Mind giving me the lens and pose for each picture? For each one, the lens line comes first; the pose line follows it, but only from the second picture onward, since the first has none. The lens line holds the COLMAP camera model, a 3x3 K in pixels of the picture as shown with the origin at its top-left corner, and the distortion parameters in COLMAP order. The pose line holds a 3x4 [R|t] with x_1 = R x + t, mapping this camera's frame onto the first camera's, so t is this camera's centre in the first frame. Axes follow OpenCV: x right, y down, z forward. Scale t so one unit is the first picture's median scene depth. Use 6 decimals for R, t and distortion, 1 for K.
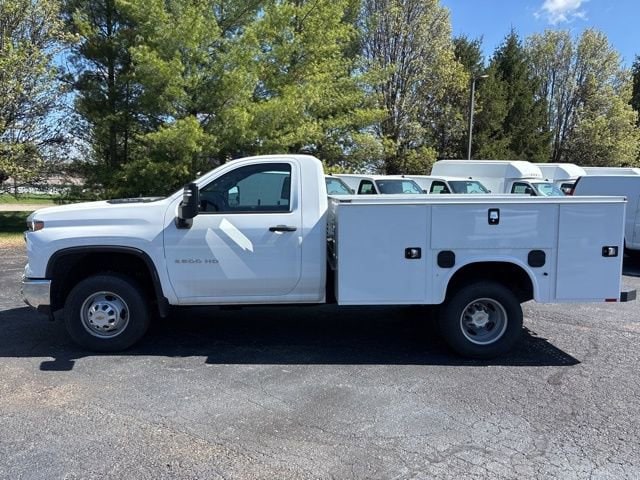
lens RADIAL K [[482.5, 0, 316.7], [0, 482.5, 240.3], [0, 0, 1]] dist [0.049457, -0.057598]
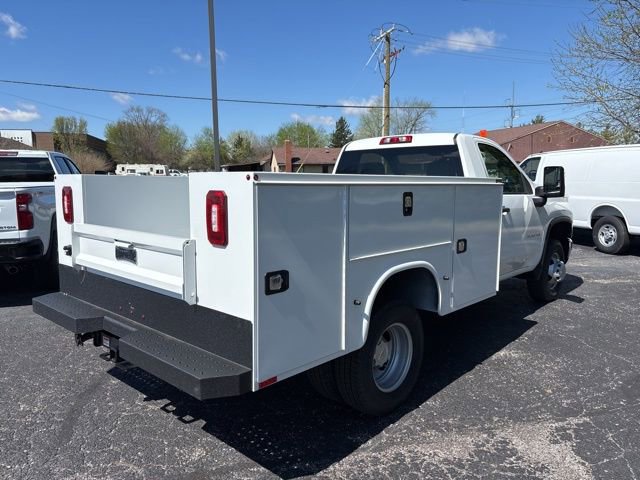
lens RADIAL K [[482.5, 0, 322.6], [0, 482.5, 238.9], [0, 0, 1]] dist [0.049457, -0.057598]
pose [[-0.708744, 0.081752, -0.700713, 0.686425], [-0.076105, 0.978606, 0.191150, -0.134449], [0.701349, 0.188804, -0.687359, 1.452028]]
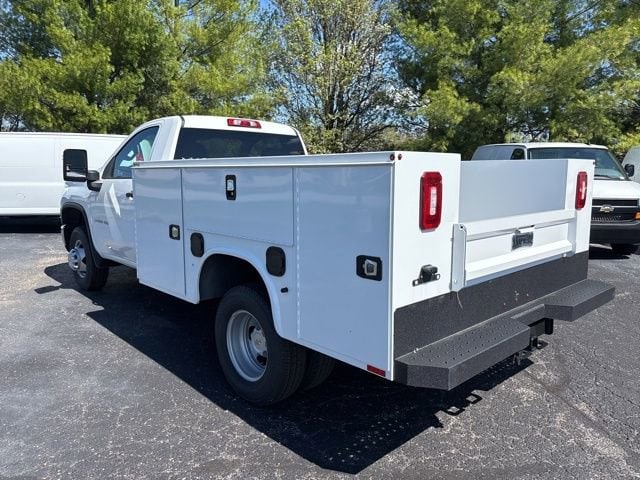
lens RADIAL K [[482.5, 0, 323.2], [0, 482.5, 240.7], [0, 0, 1]] dist [0.049457, -0.057598]
pose [[0.658119, 0.107959, -0.745133, 0.710362], [-0.083054, 0.994036, 0.070667, -0.025548], [0.748319, 0.015379, 0.663161, 0.504466]]
